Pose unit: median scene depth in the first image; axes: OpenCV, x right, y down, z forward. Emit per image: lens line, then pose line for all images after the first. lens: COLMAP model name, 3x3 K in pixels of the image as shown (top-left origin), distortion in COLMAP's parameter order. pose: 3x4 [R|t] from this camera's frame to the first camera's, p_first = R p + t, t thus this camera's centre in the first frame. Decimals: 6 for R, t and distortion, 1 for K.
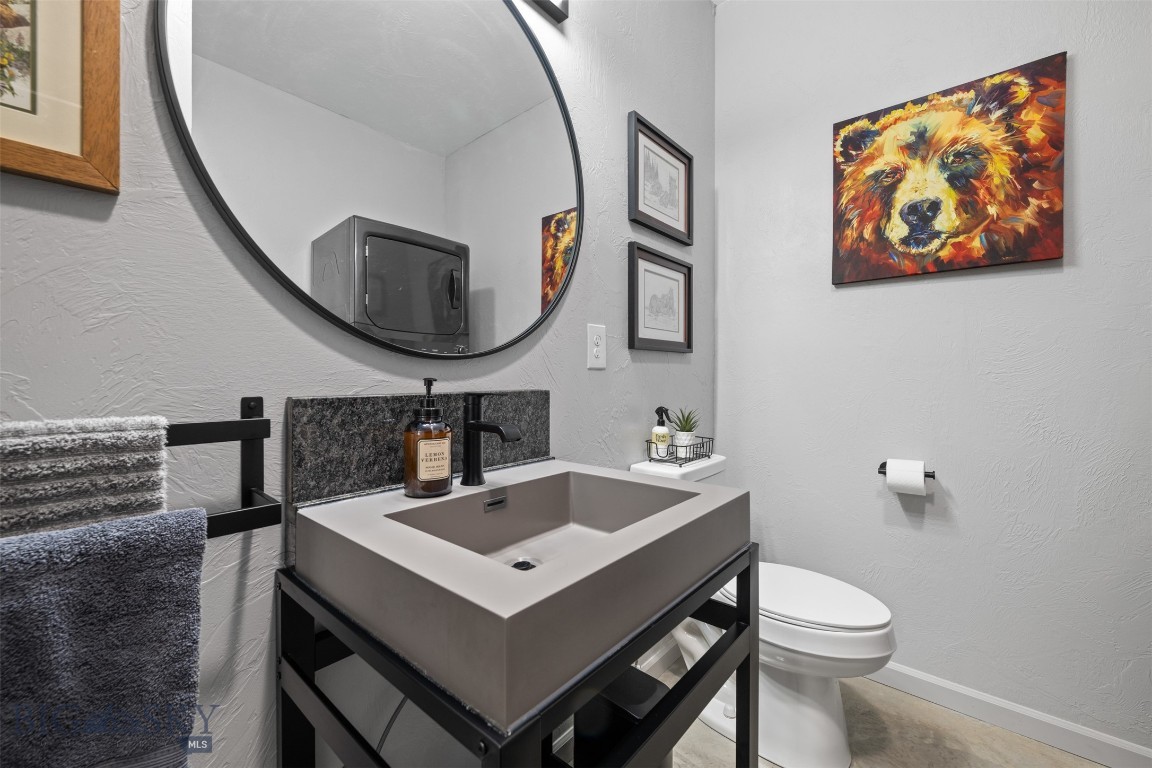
lens RADIAL K [[463.1, 0, 578.3], [0, 463.1, 378.2], [0, 0, 1]] dist [-0.004440, 0.000355]
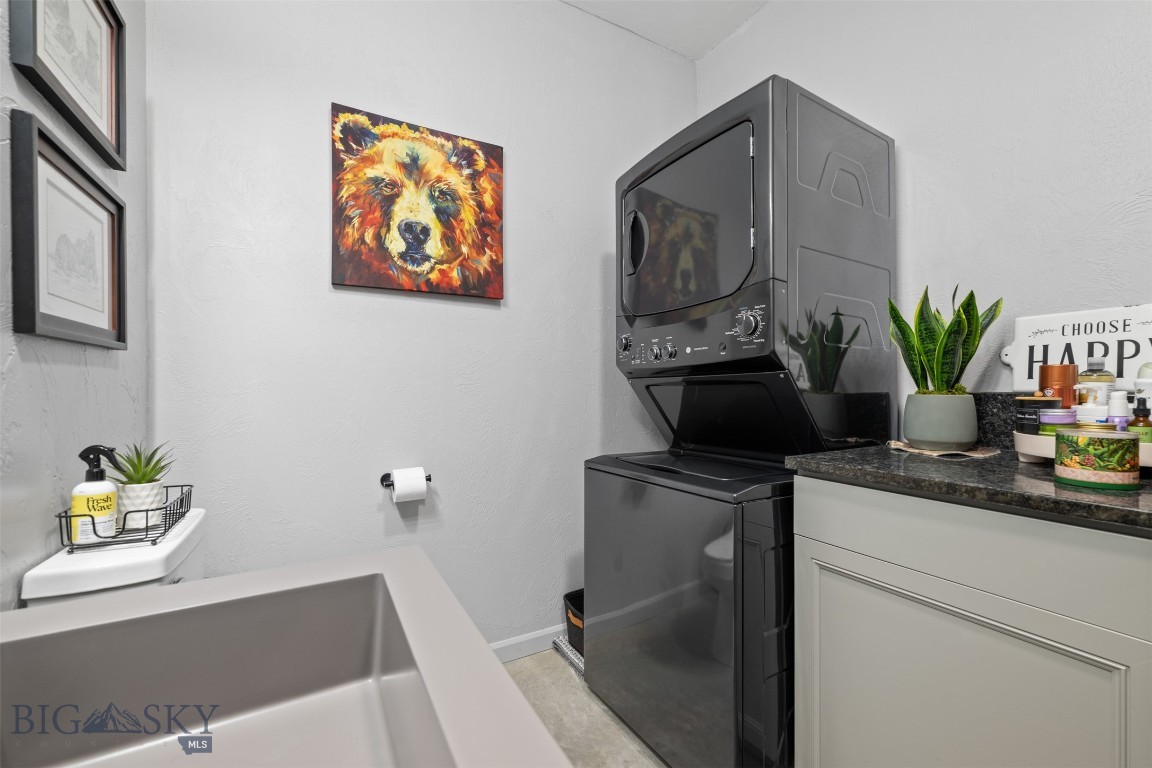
lens RADIAL K [[463.1, 0, 575.2], [0, 463.1, 389.2], [0, 0, 1]] dist [-0.004440, 0.000355]
pose [[0.356065, -0.007517, 0.934431, -0.124598], [0.006459, 0.999964, 0.005584, -0.003637], [-0.934439, 0.004047, 0.356101, 0.281416]]
